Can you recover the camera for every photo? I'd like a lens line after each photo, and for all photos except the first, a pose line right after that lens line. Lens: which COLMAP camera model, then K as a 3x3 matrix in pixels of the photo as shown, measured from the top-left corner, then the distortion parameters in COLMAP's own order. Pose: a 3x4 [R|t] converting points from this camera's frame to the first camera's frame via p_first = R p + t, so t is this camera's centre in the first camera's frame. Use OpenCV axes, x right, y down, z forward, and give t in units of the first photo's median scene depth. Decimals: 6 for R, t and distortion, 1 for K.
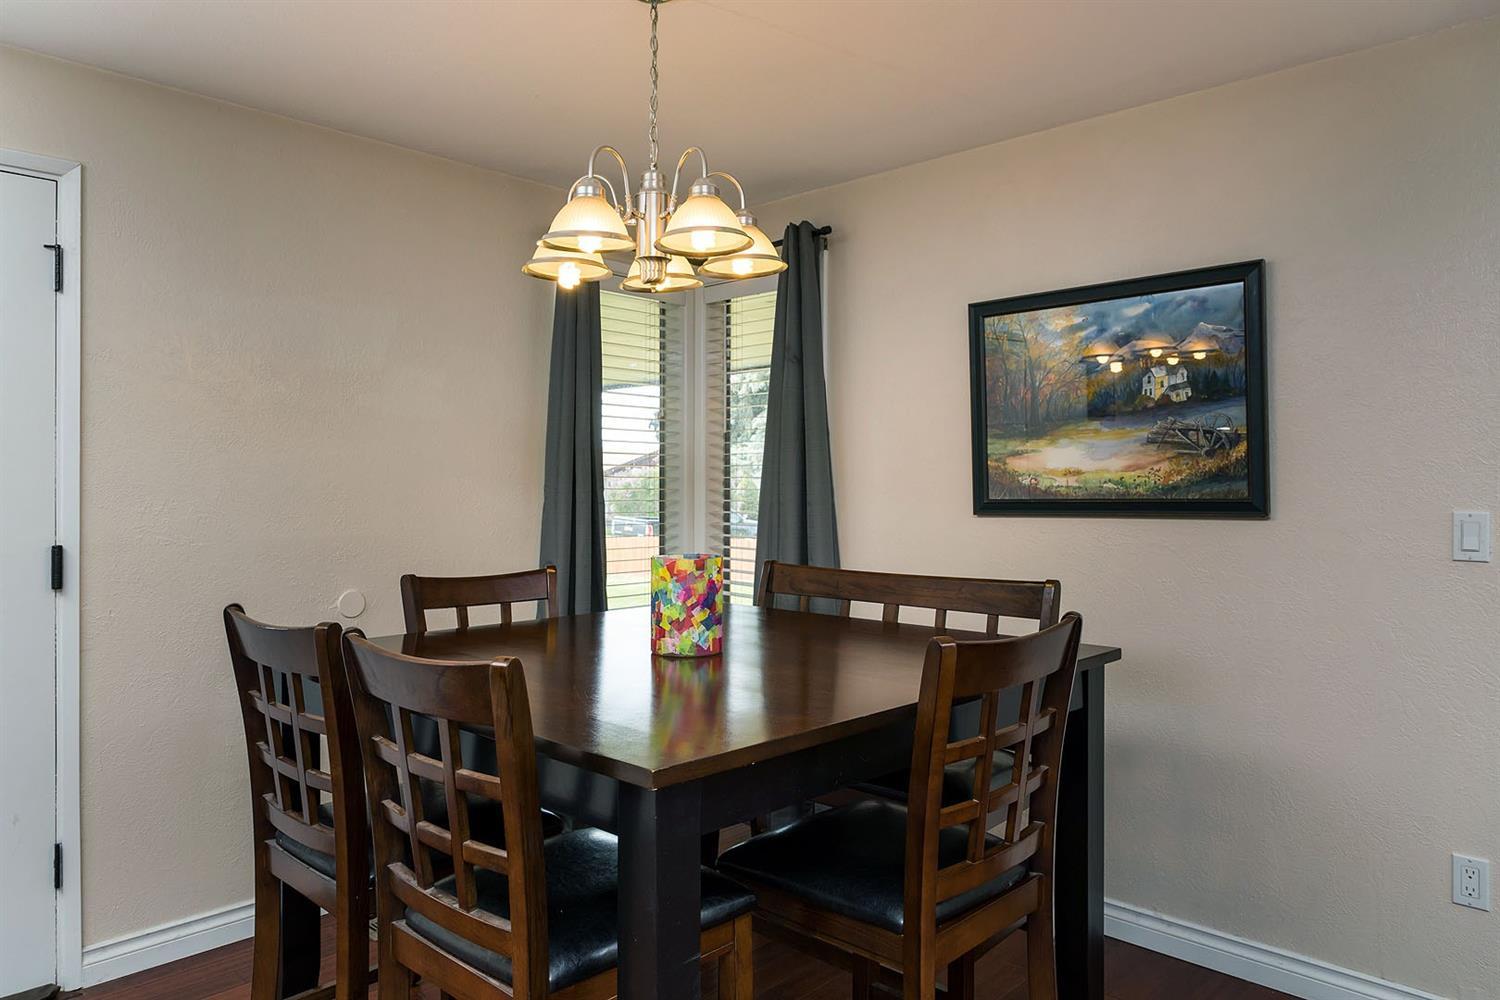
lens RADIAL K [[1012.3, 0, 742.0], [0, 1012.3, 483.6], [0, 0, 1]] dist [0.000395, -0.000379]
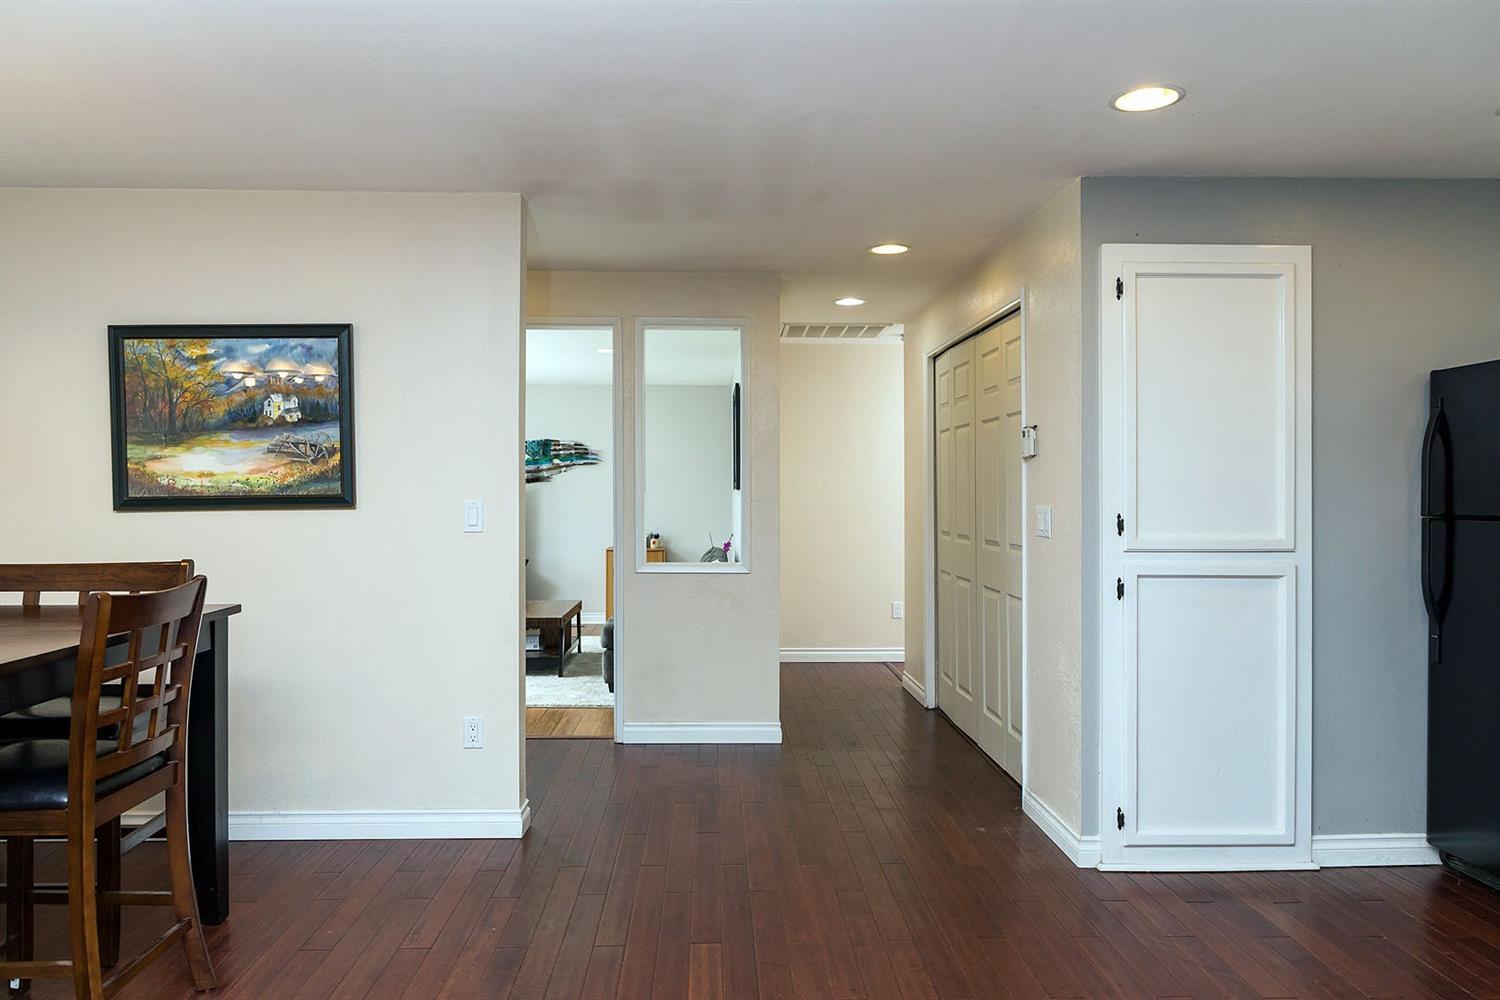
lens RADIAL K [[1012.3, 0, 742.0], [0, 1012.3, 483.6], [0, 0, 1]] dist [0.000395, -0.000379]
pose [[0.702603, -0.002131, 0.711579, -0.097181], [-0.000085, 0.999995, 0.003079, -0.003917], [-0.711582, -0.002224, 0.702600, -0.348363]]
